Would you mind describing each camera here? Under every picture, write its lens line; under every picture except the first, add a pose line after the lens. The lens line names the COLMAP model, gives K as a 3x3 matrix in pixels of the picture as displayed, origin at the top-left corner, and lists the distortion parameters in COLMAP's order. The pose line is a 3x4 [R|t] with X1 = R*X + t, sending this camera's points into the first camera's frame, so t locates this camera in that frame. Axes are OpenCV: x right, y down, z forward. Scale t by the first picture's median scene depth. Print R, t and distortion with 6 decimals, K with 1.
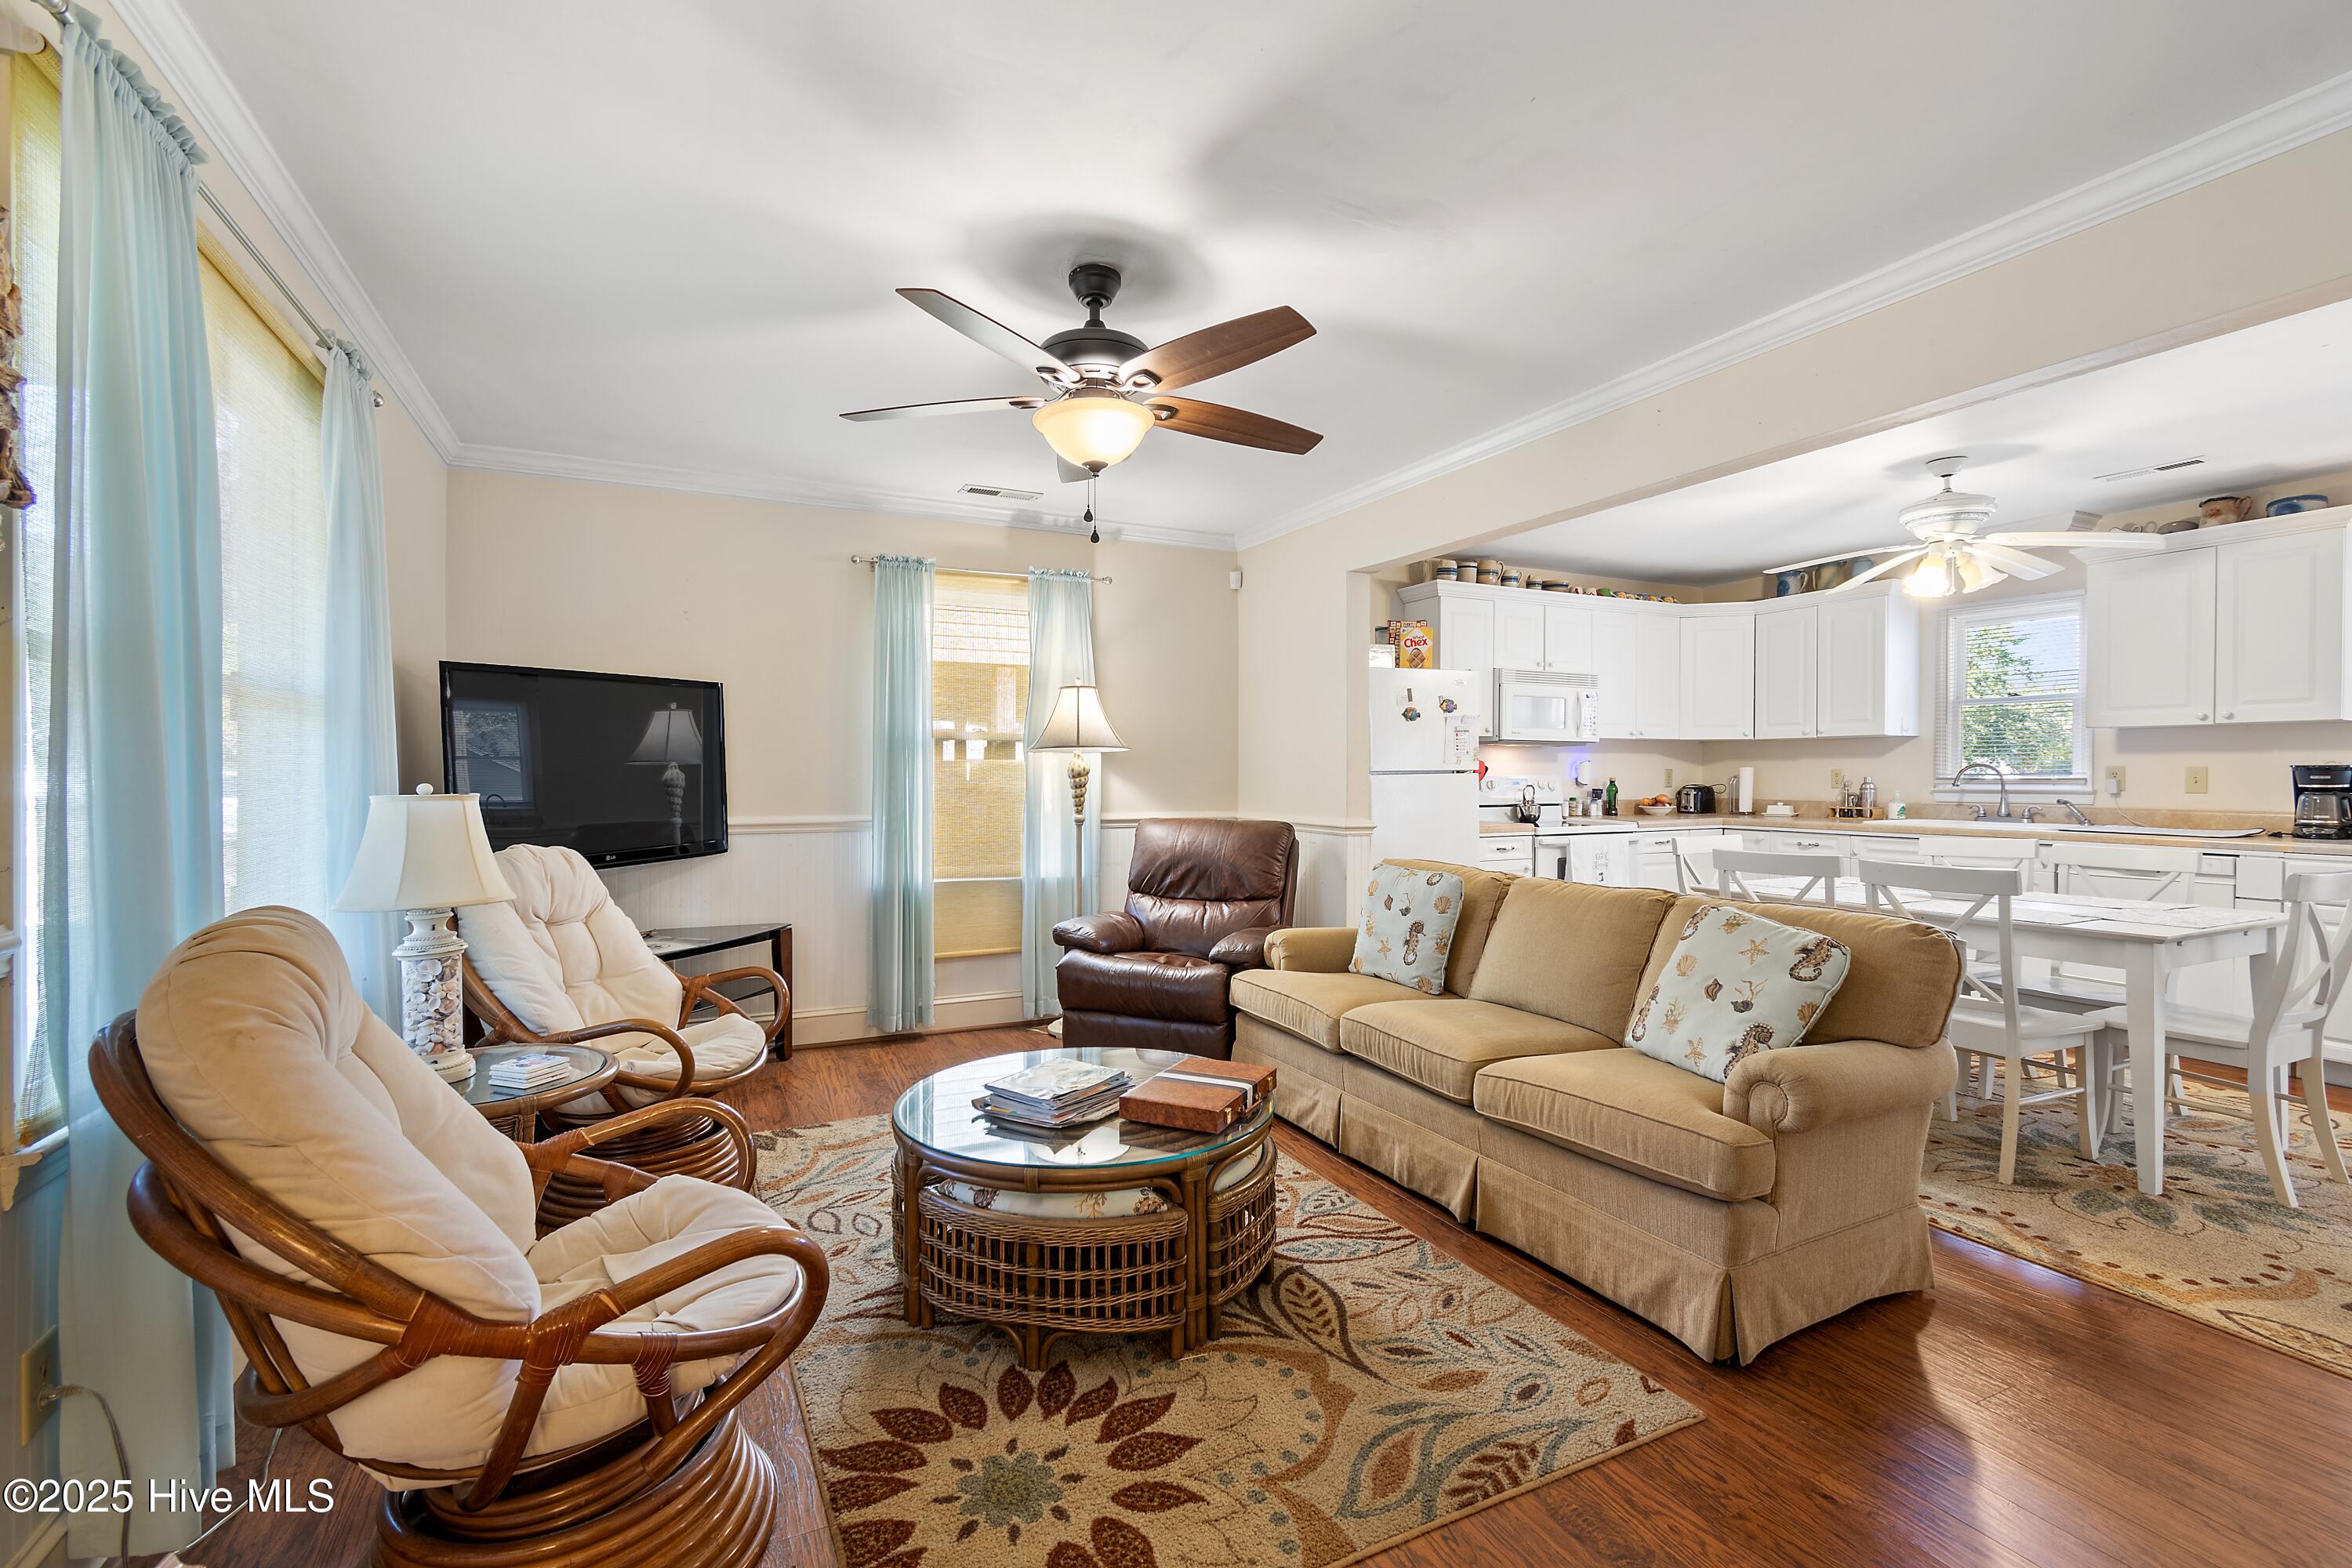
lens RADIAL K [[1031.6, 0, 1180.7], [0, 1031.6, 778.3], [0, 0, 1]] dist [0.001561, 0.000210]
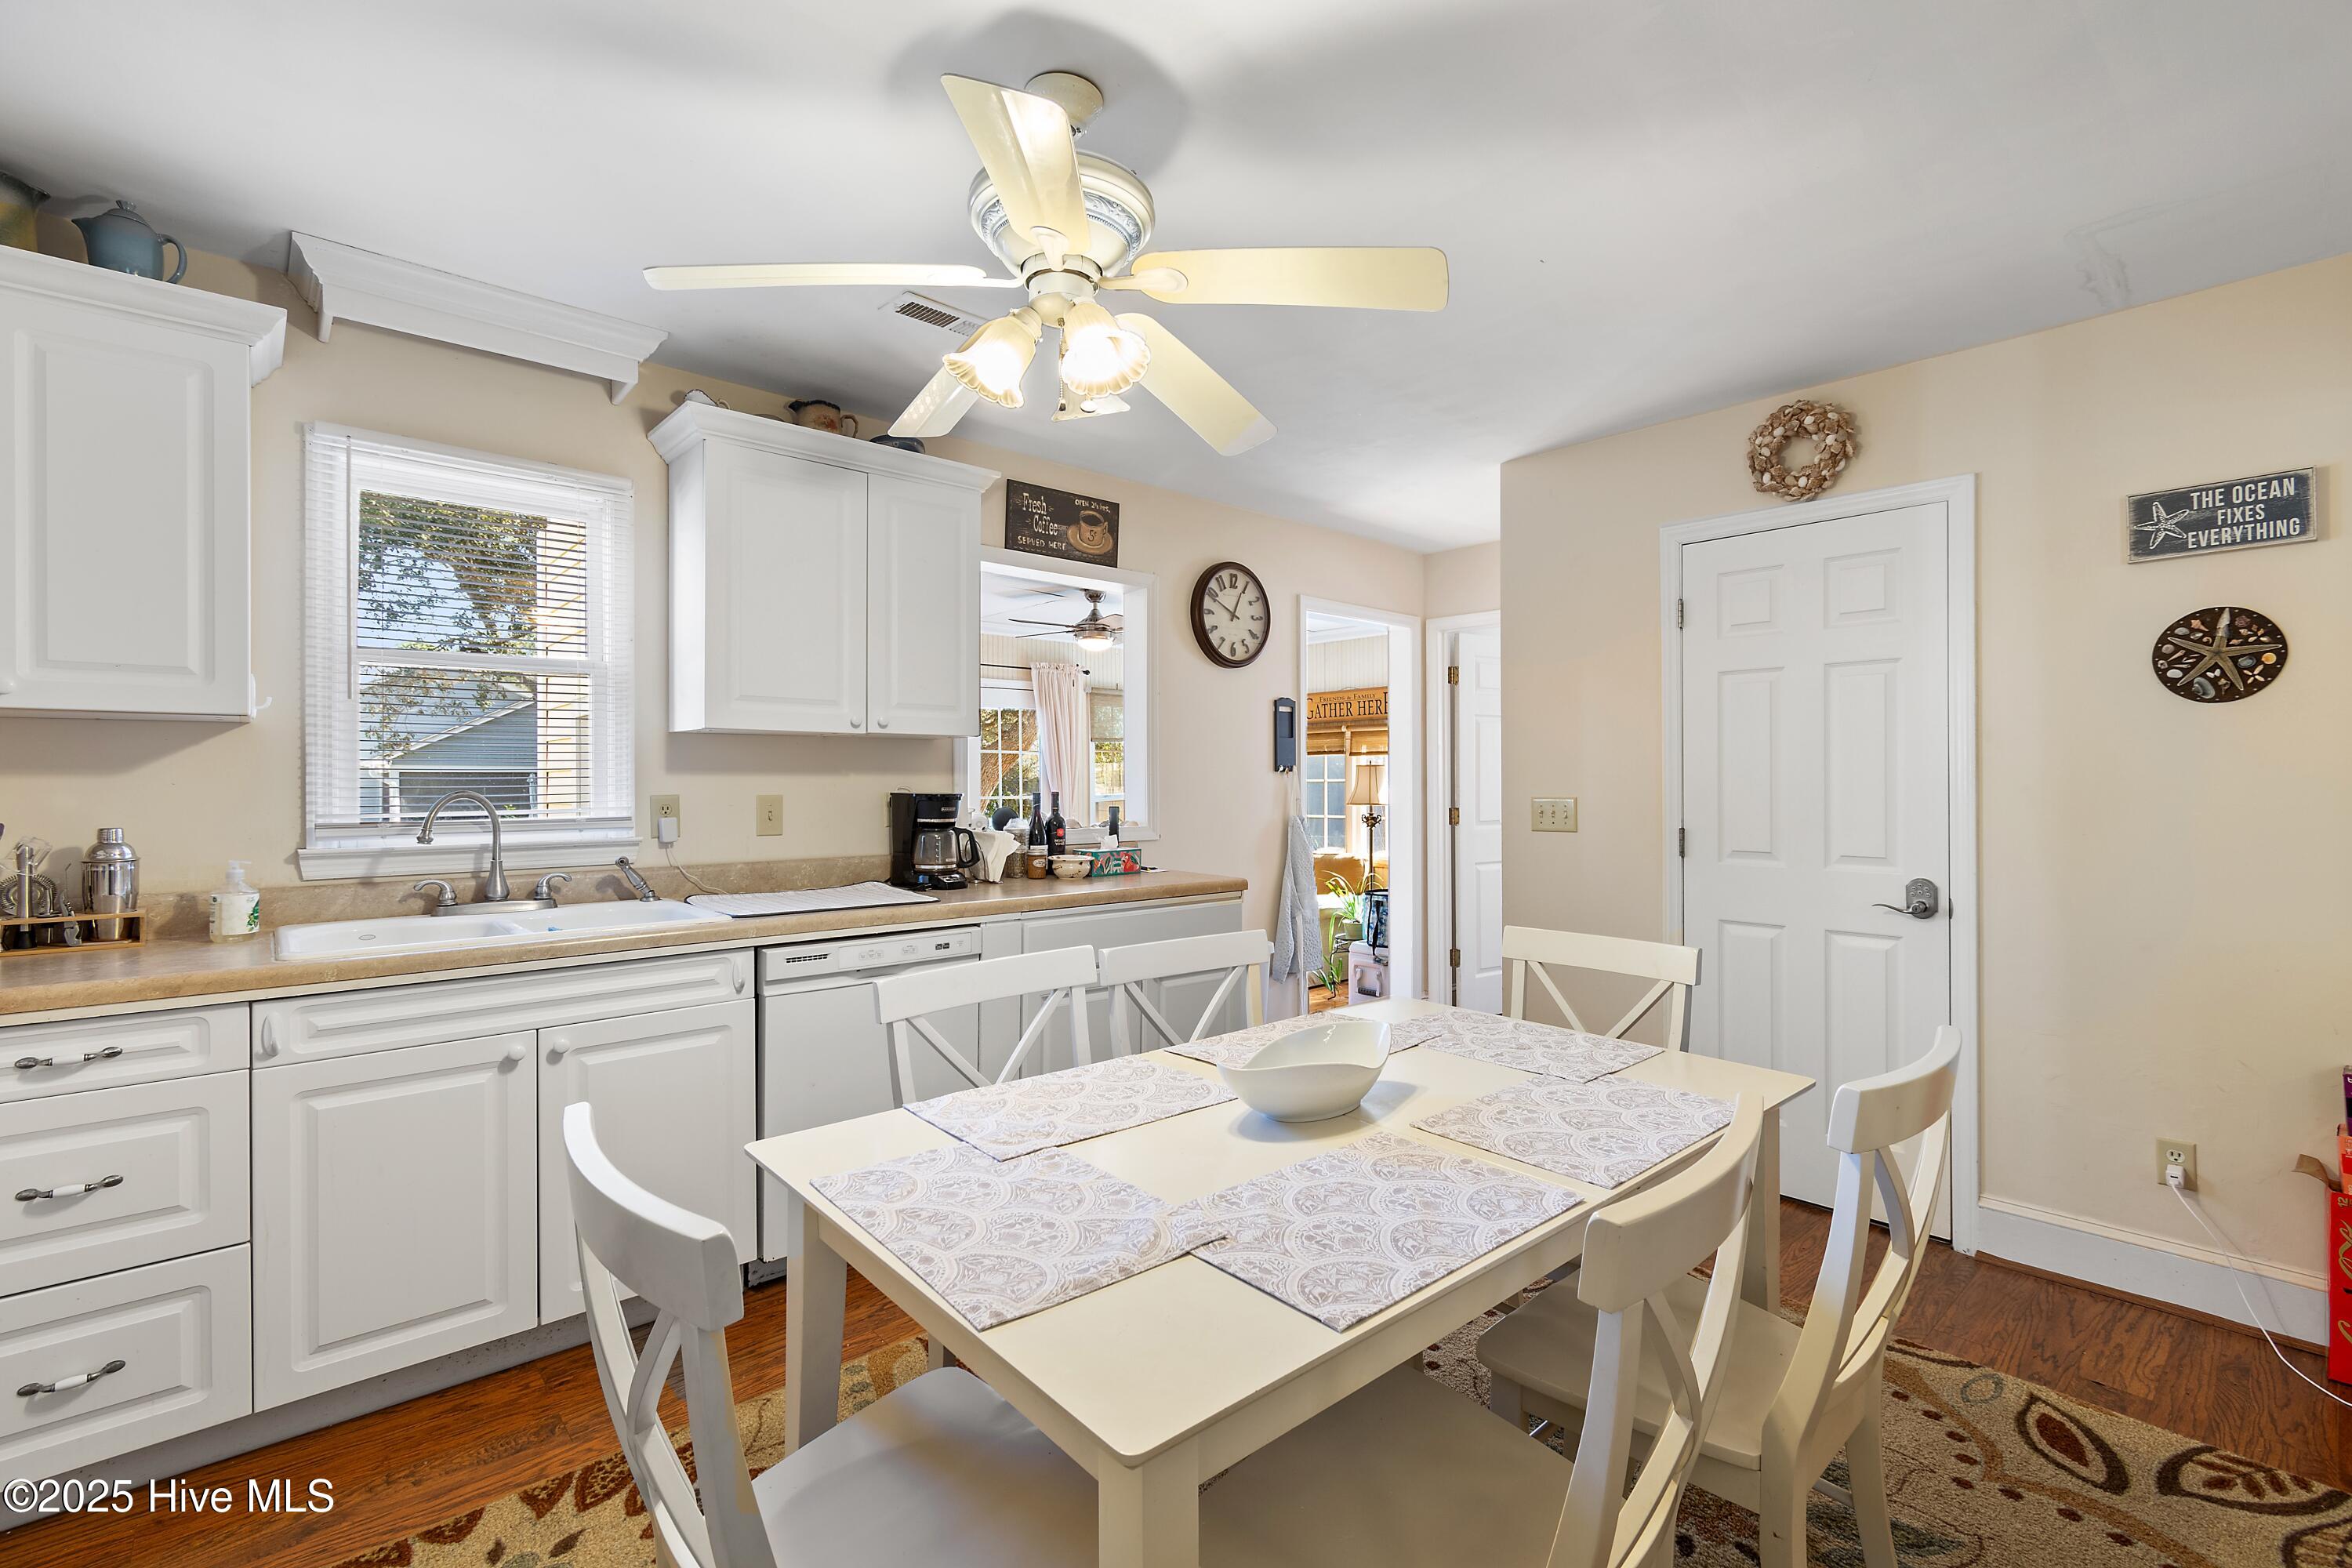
lens RADIAL K [[1037.0, 0, 1178.5], [0, 1037.0, 780.2], [0, 0, 1]] dist [0.001380, -0.000515]
pose [[-0.271183, -0.000185, 0.962528, 0.217148], [0.006637, 0.999976, 0.002062, -0.016672], [-0.962505, 0.006948, -0.271175, 0.749036]]
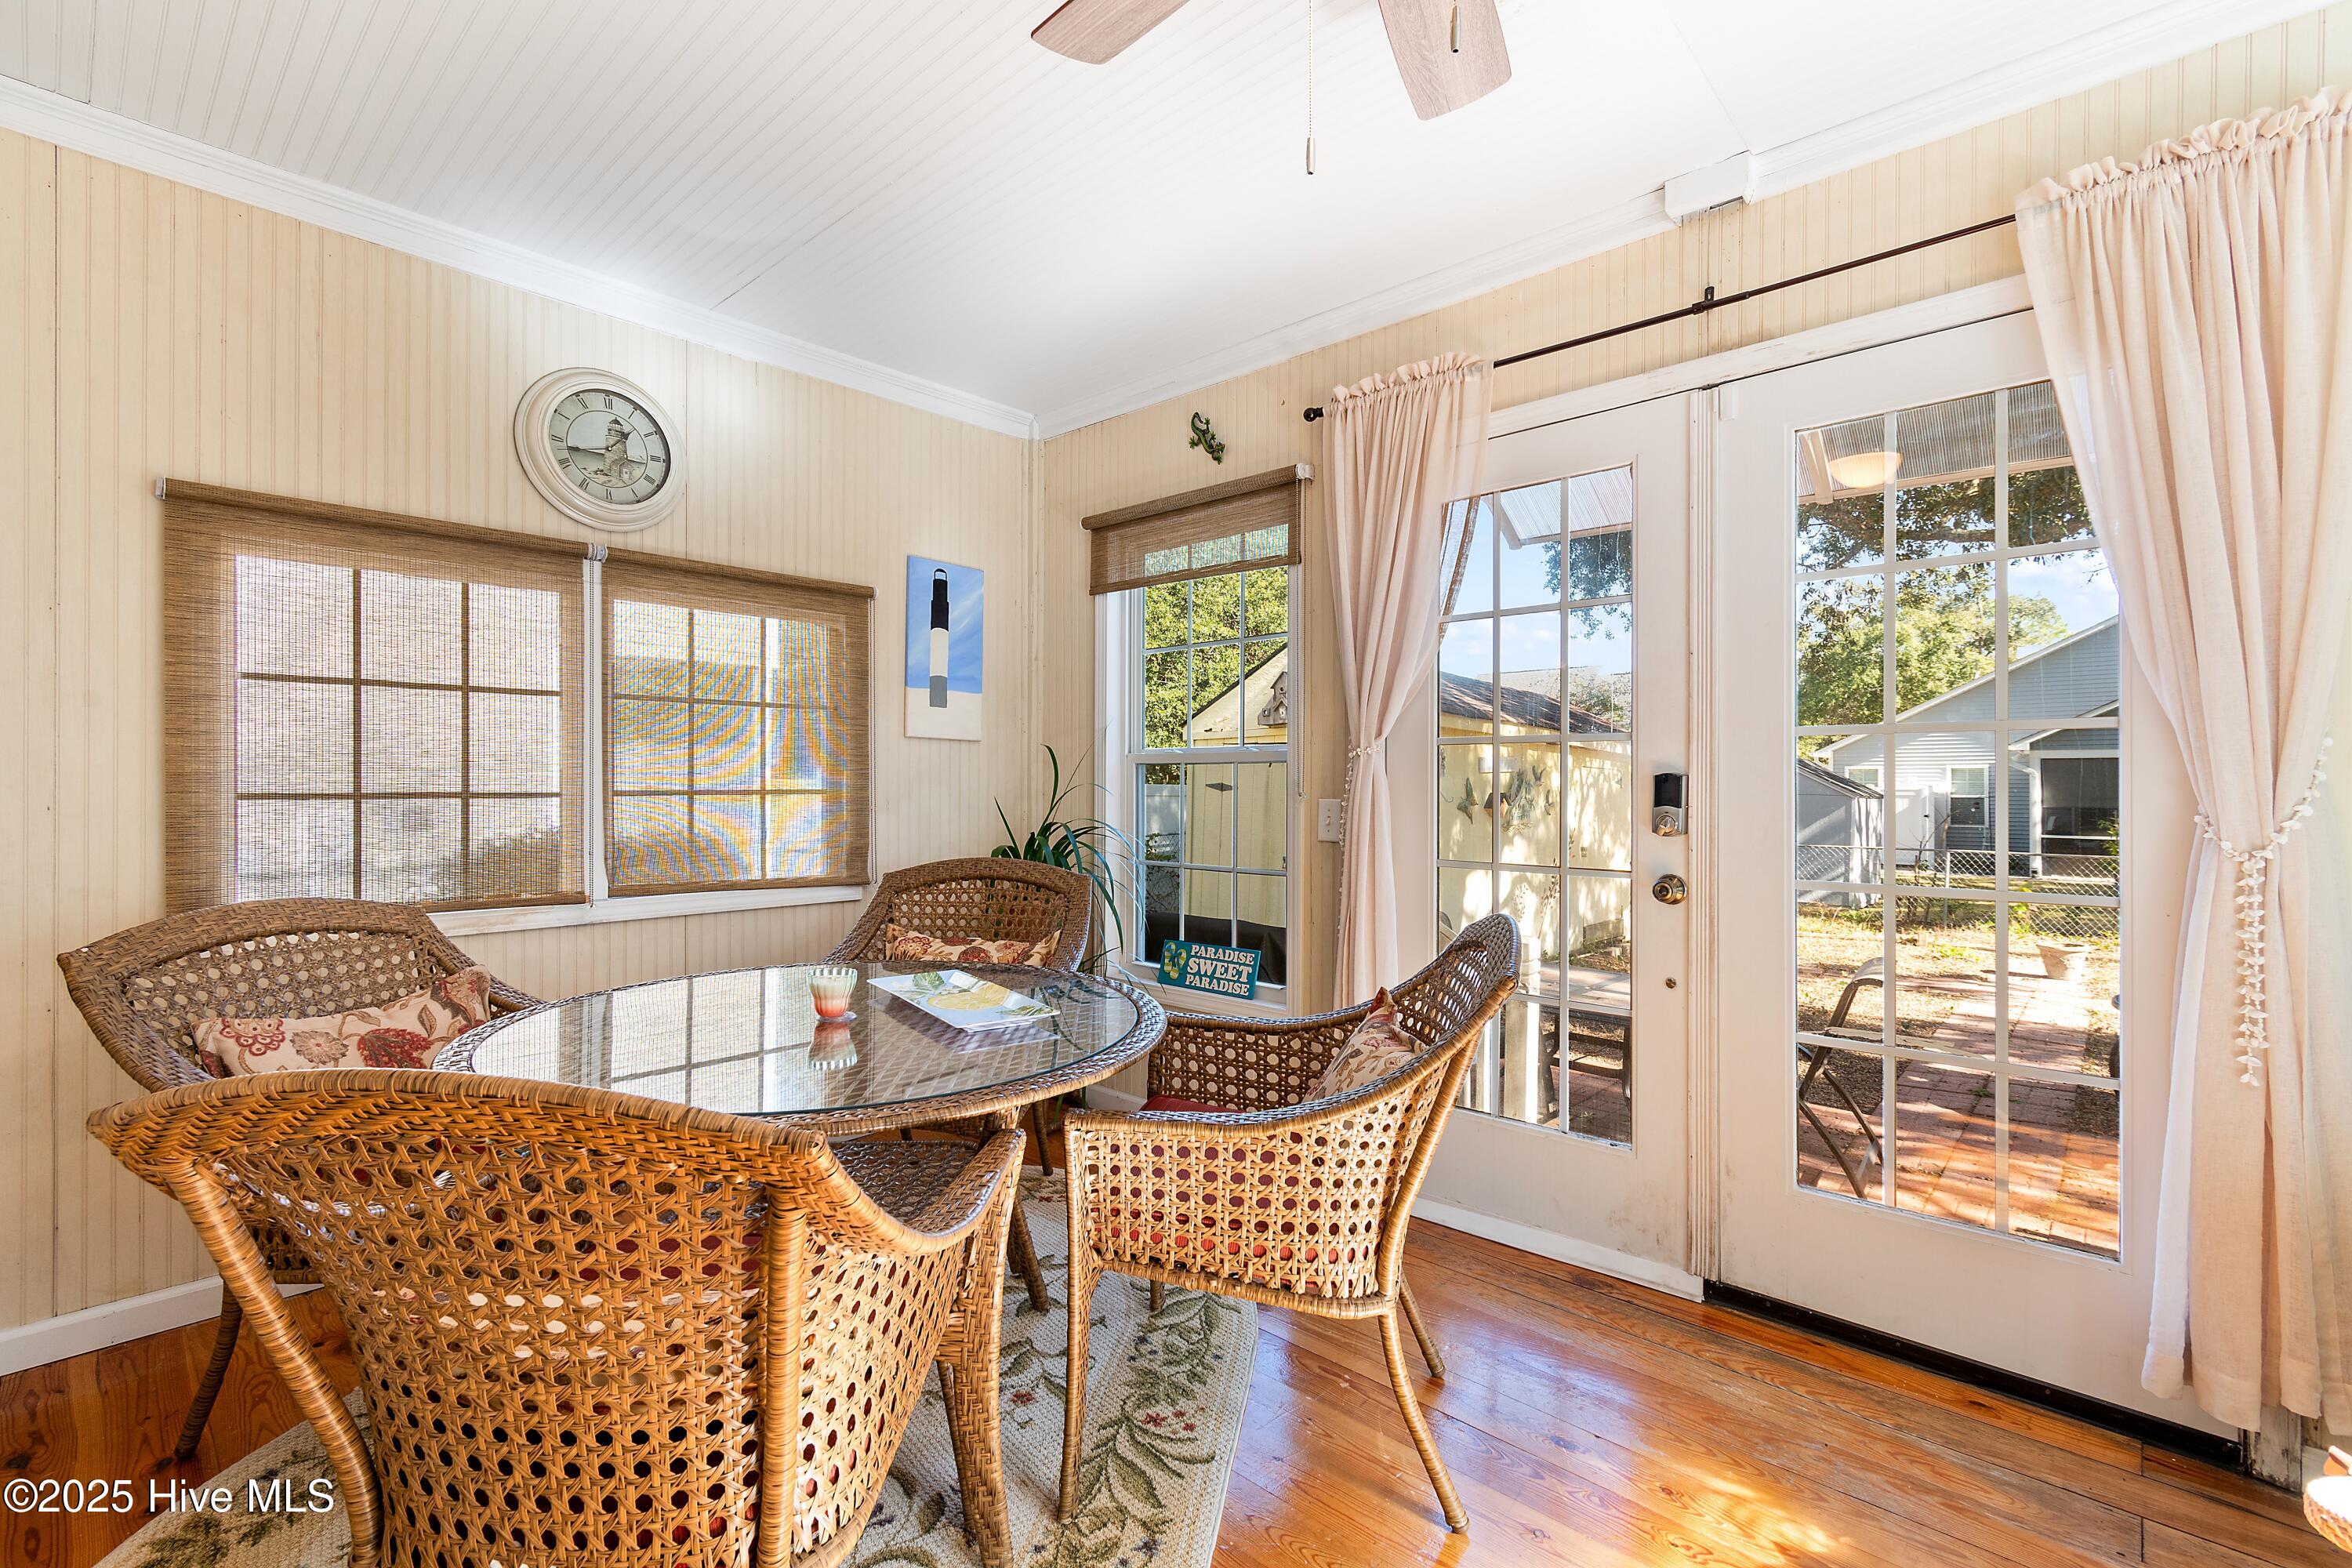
lens RADIAL K [[1037.0, 0, 1178.5], [0, 1037.0, 780.2], [0, 0, 1]] dist [0.001380, -0.000515]
pose [[0.934824, 0.000559, 0.355110, 1.129891], [0.001214, 0.999988, -0.004771, 0.024688], [-0.355108, 0.004891, 0.934812, 0.368466]]
